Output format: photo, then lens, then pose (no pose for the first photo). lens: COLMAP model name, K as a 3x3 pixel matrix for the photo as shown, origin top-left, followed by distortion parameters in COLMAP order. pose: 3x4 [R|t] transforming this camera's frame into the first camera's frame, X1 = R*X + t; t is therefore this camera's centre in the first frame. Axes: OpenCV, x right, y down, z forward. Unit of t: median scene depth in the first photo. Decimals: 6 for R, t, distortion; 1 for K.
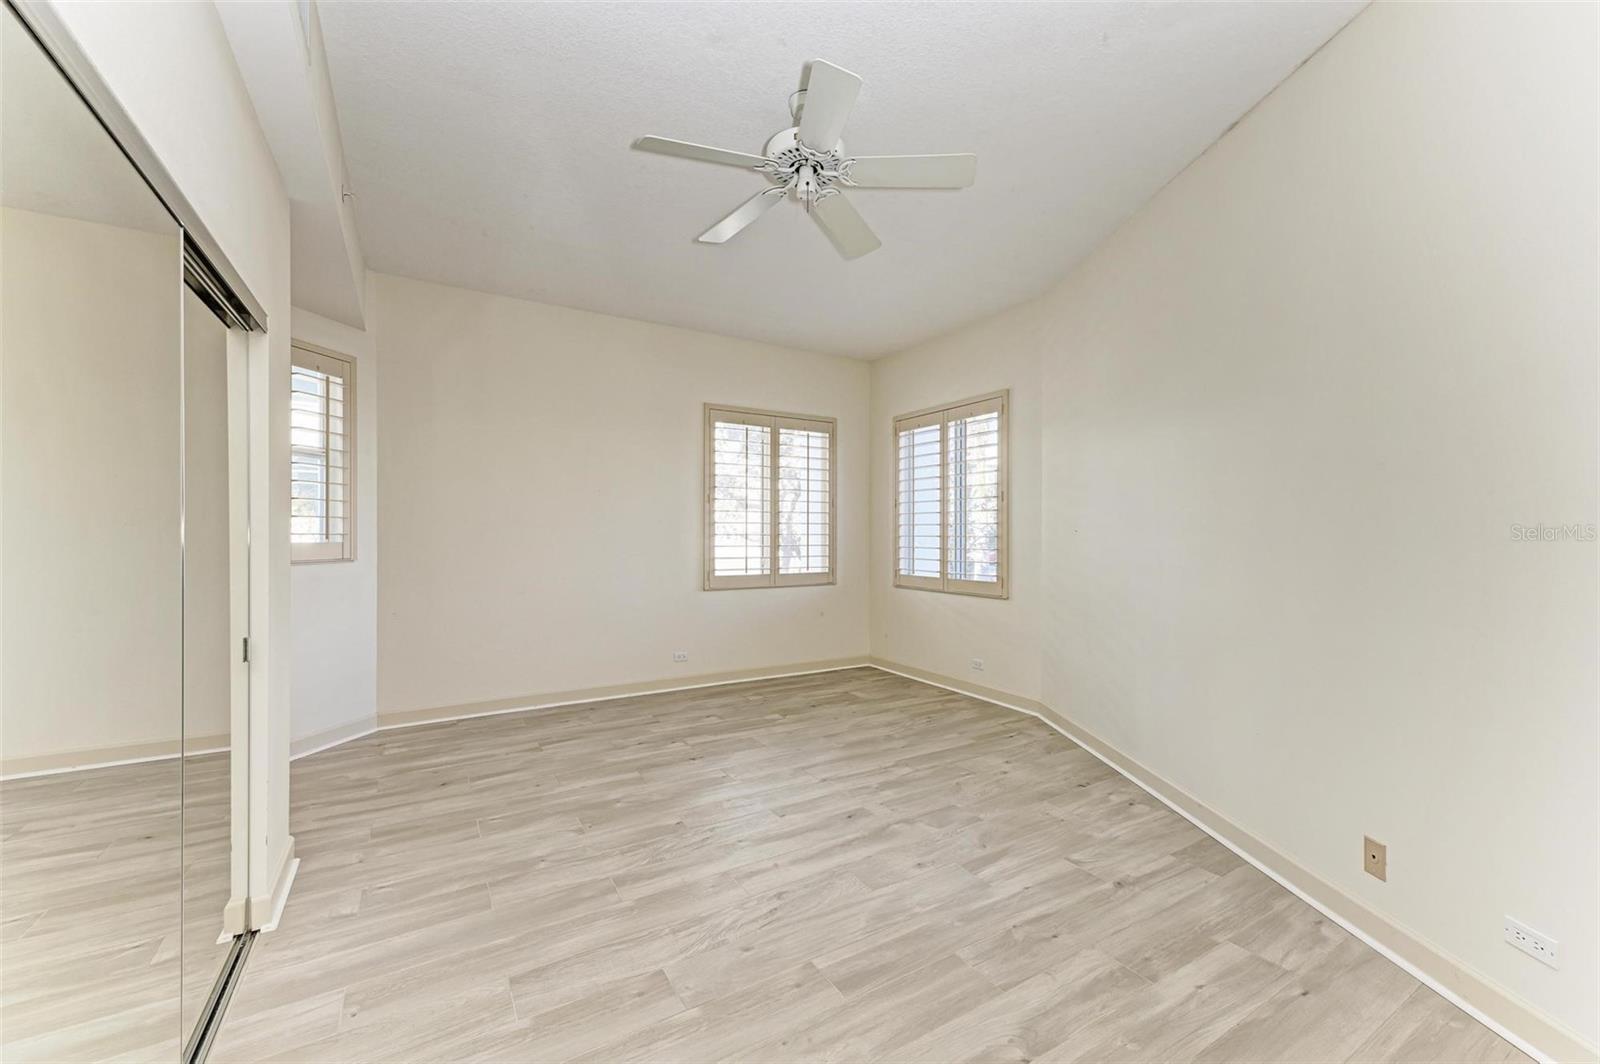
lens RADIAL K [[630.9, 0, 799.5], [0, 630.9, 535.3], [0, 0, 1]] dist [0.010850, -0.000204]
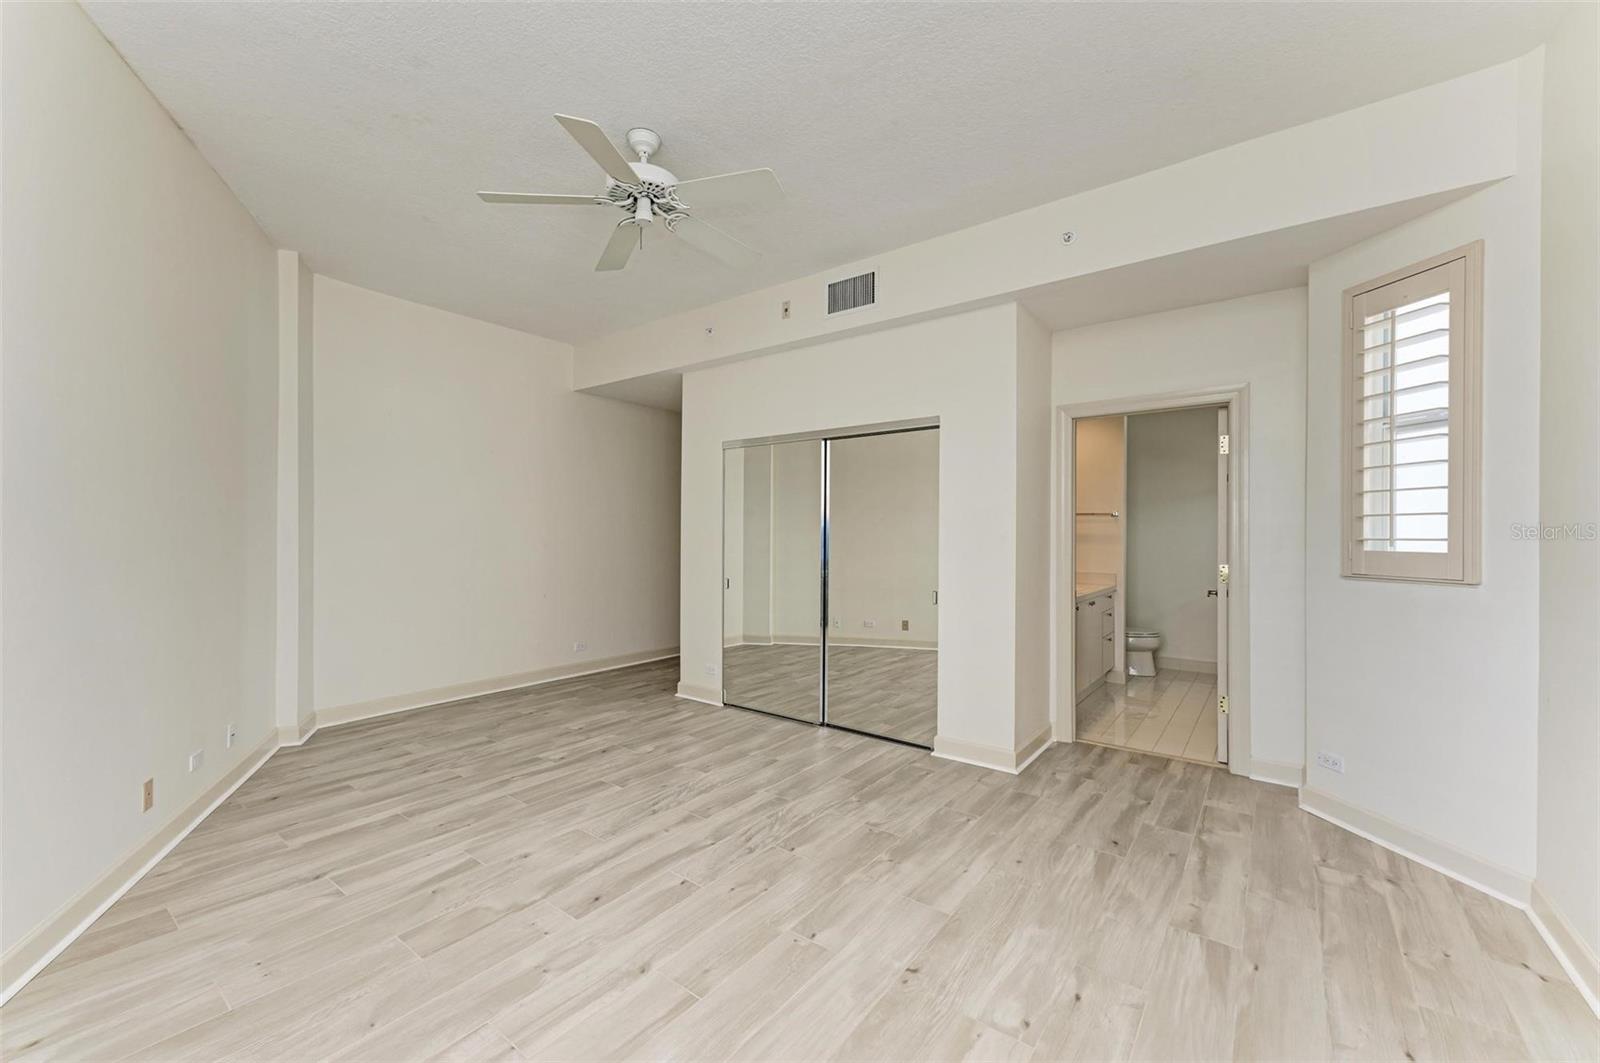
lens RADIAL K [[630.9, 0, 799.5], [0, 630.9, 534.8], [0, 0, 1]] dist [0.010850, -0.000204]
pose [[-0.927674, -0.008033, -0.373305, 0.160467], [-0.008084, 0.999966, -0.001429, -0.001030], [0.373304, 0.001692, -0.927707, 2.043097]]
